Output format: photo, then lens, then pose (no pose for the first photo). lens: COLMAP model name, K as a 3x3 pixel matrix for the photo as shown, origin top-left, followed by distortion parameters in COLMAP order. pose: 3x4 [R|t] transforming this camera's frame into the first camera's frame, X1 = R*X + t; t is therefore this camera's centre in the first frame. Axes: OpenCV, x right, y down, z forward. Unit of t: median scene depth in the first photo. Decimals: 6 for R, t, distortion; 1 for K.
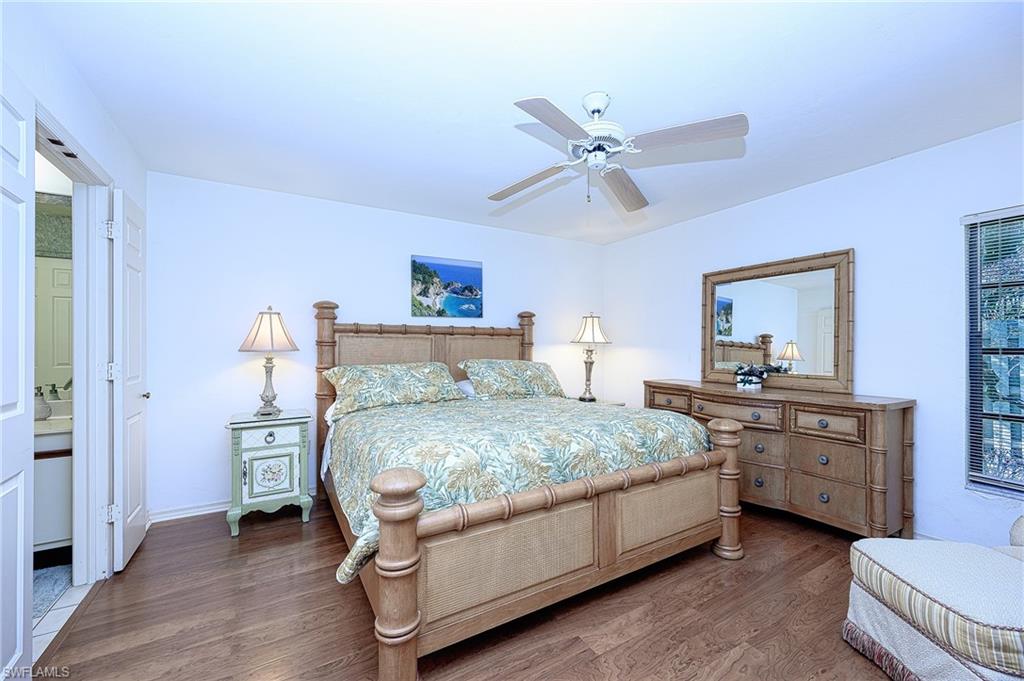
lens RADIAL K [[403.9, 0, 511.7], [0, 403.9, 343.6], [0, 0, 1]] dist [0.000658, 0.000053]
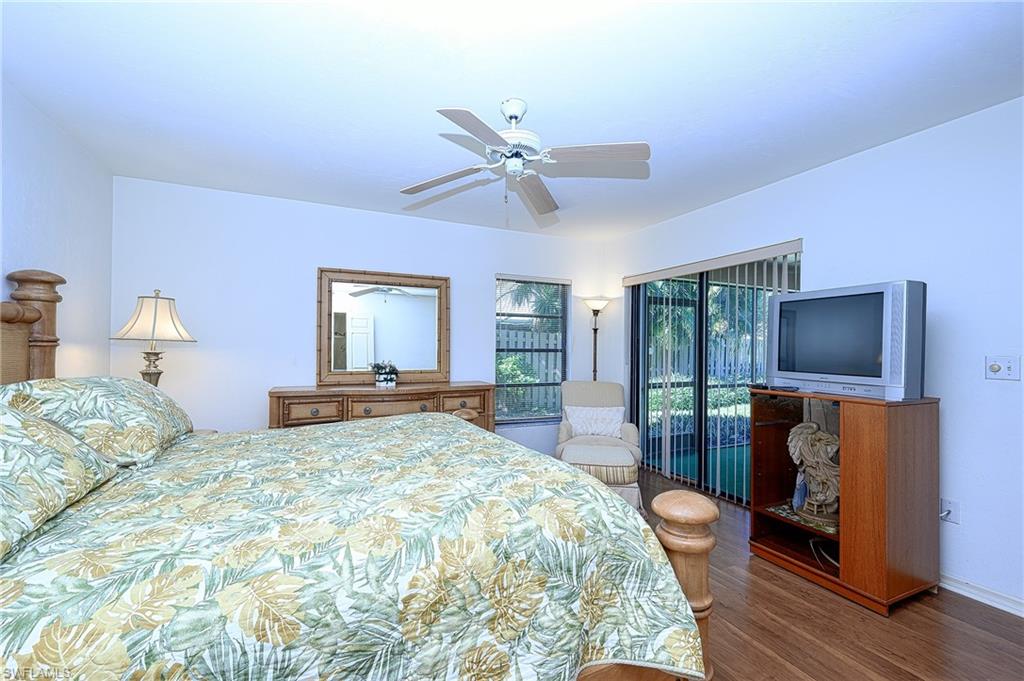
lens RADIAL K [[433.9, 0, 512.0], [0, 433.9, 340.5], [0, 0, 1]] dist [0.000392, -0.000070]
pose [[0.090695, 0.013904, 0.995782, -0.524010], [-0.012429, 0.999840, -0.012828, -0.000613], [-0.995801, -0.011213, 0.090853, 0.541921]]
